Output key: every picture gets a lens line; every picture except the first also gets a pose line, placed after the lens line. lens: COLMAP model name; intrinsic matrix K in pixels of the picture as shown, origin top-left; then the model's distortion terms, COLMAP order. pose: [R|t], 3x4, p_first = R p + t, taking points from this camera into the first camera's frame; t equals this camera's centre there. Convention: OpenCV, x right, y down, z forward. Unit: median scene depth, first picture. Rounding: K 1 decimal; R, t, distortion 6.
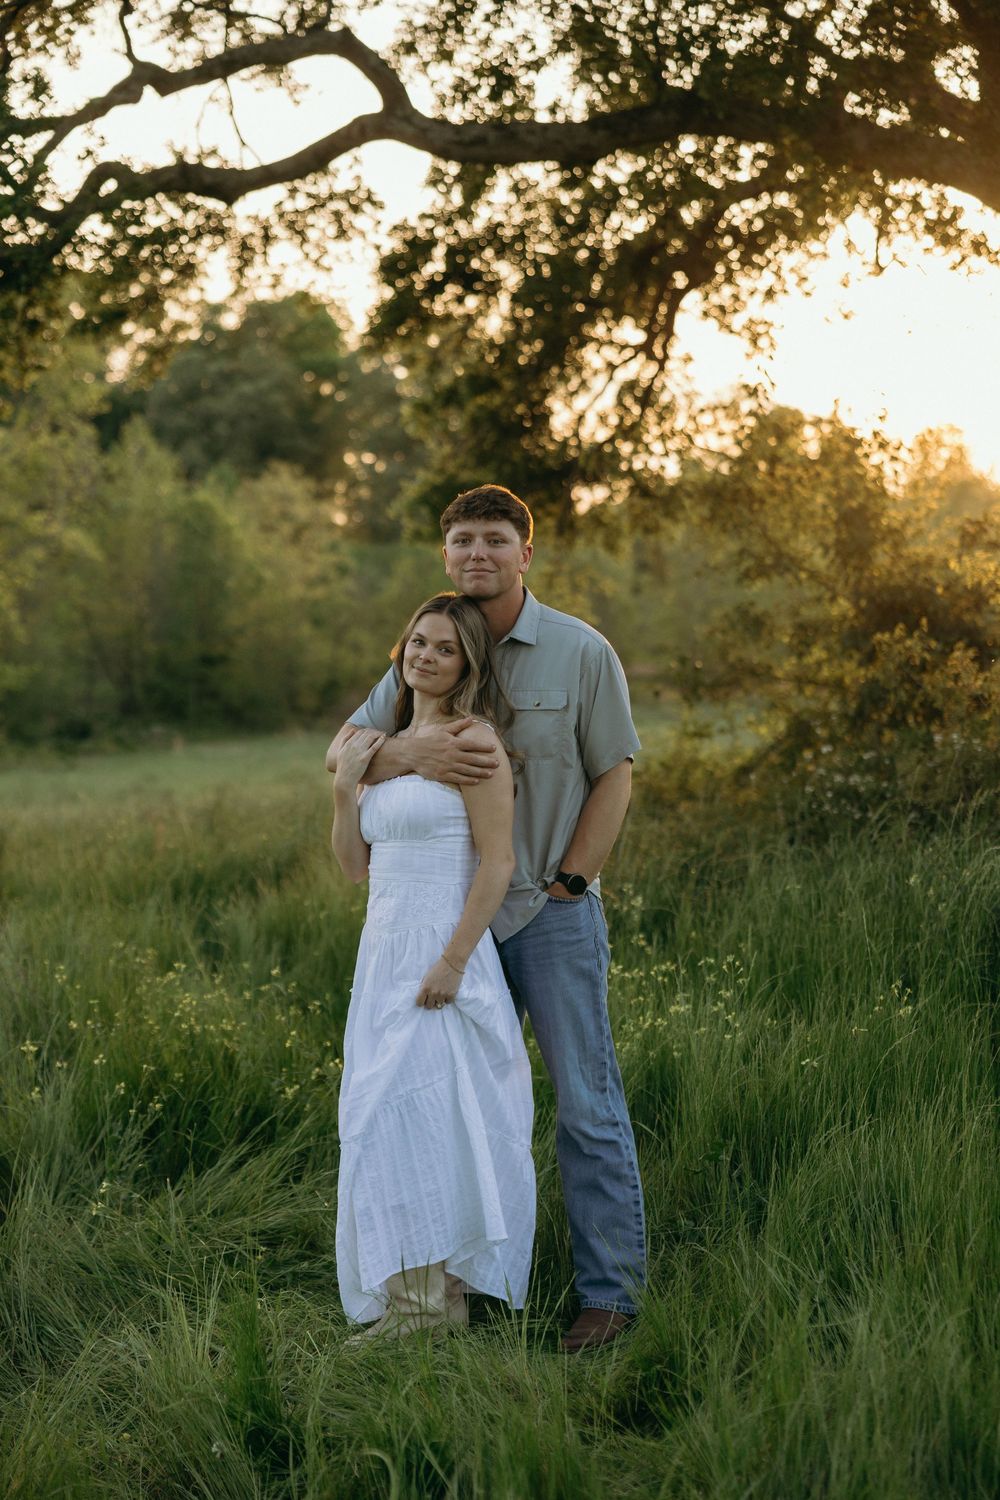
lens RADIAL K [[2522.2, 0, 537.7], [0, 2522.2, 750.8], [0, 0, 1]] dist [-0.015024, -0.014330]
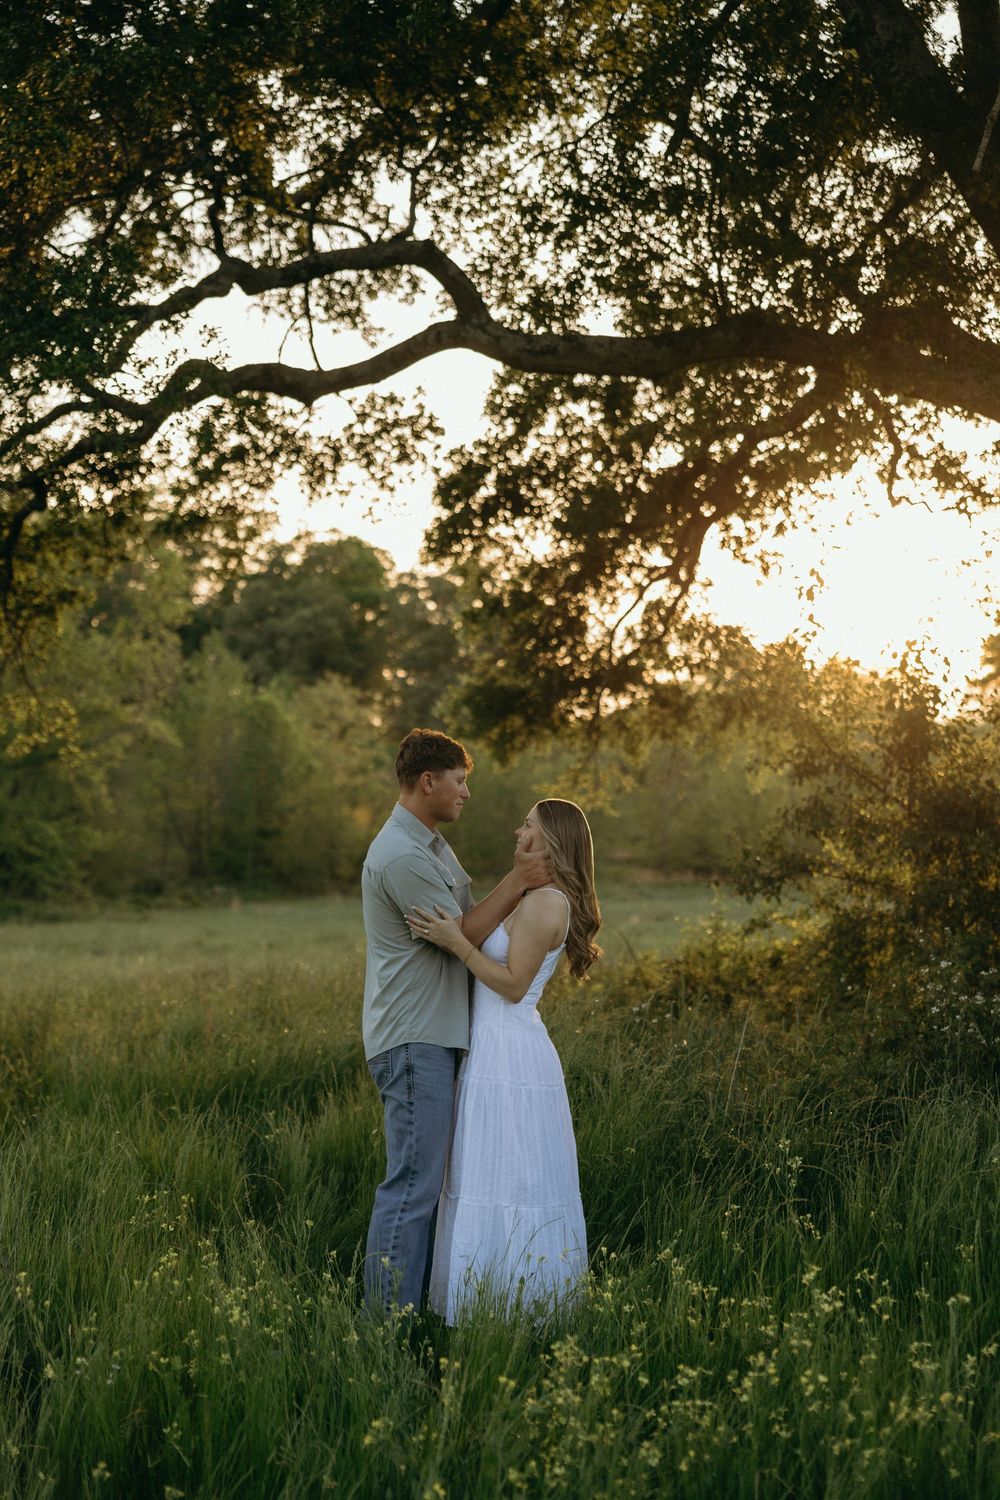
lens RADIAL K [[2042.2, 0, 502.1], [0, 2042.2, 754.3], [0, 0, 1]] dist [-0.001597, -0.013740]
pose [[0.999166, 0.037915, -0.015173, -0.015168], [-0.038993, 0.996149, -0.078529, -0.005275], [0.012137, 0.079055, 0.996796, 0.105220]]
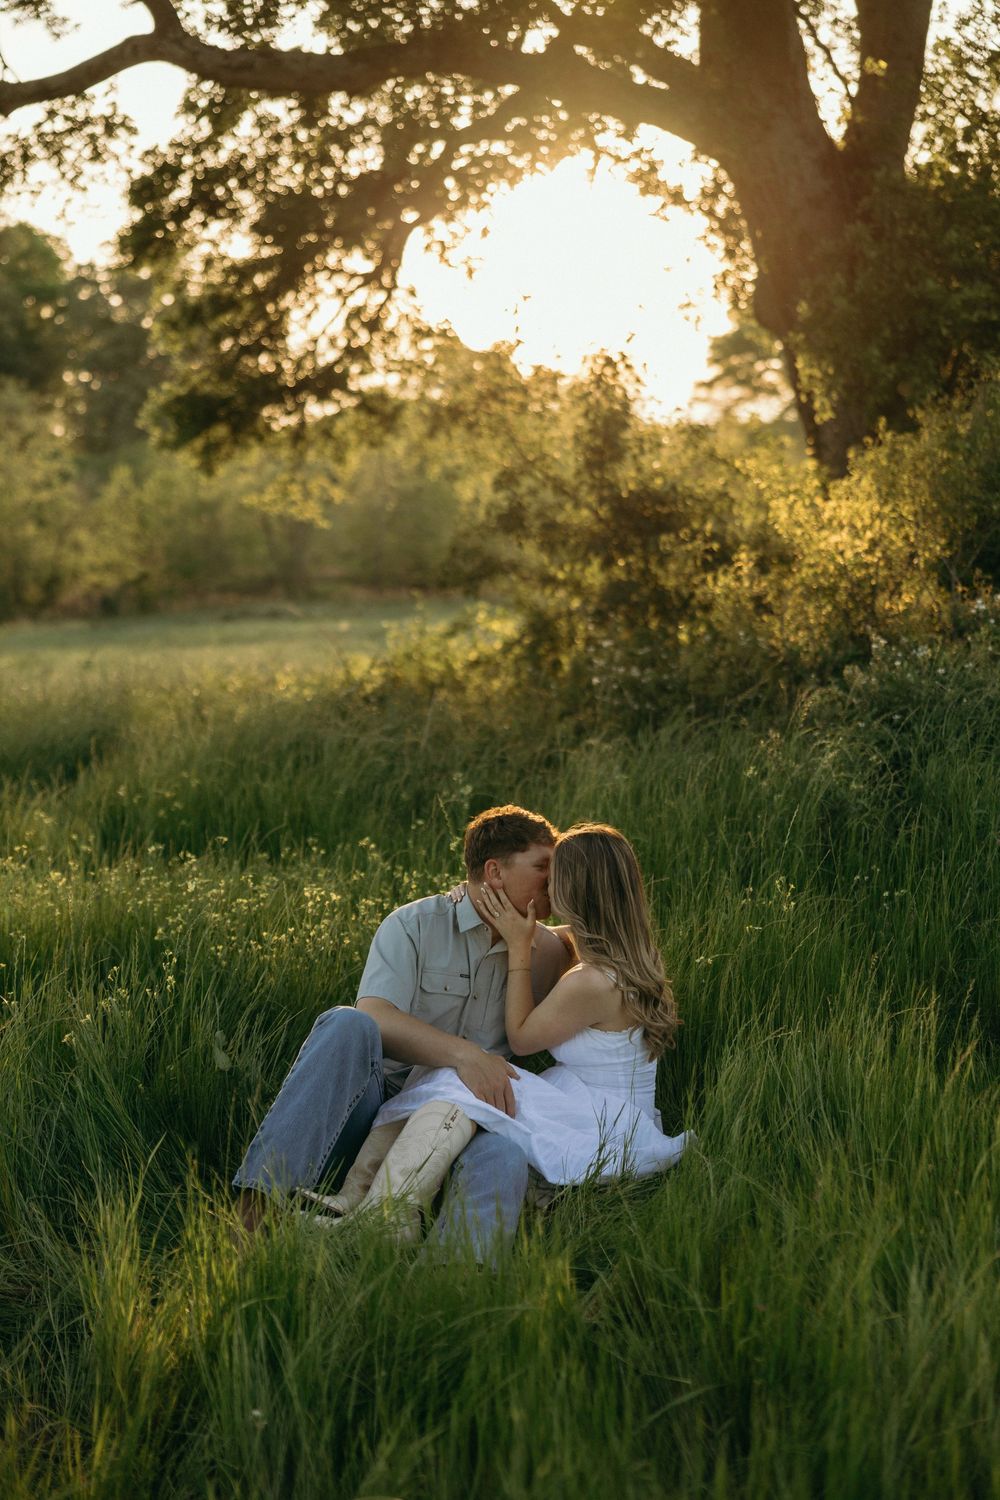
lens RADIAL K [[2181.7, 0, 588.5], [0, 2181.7, 751.4], [0, 0, 1]] dist [0.008014, -0.106688]
pose [[0.986845, 0.006578, 0.161538, -0.017711], [-0.014500, 0.998746, 0.047914, 0.000132], [-0.161020, -0.049626, 0.985703, 0.035932]]
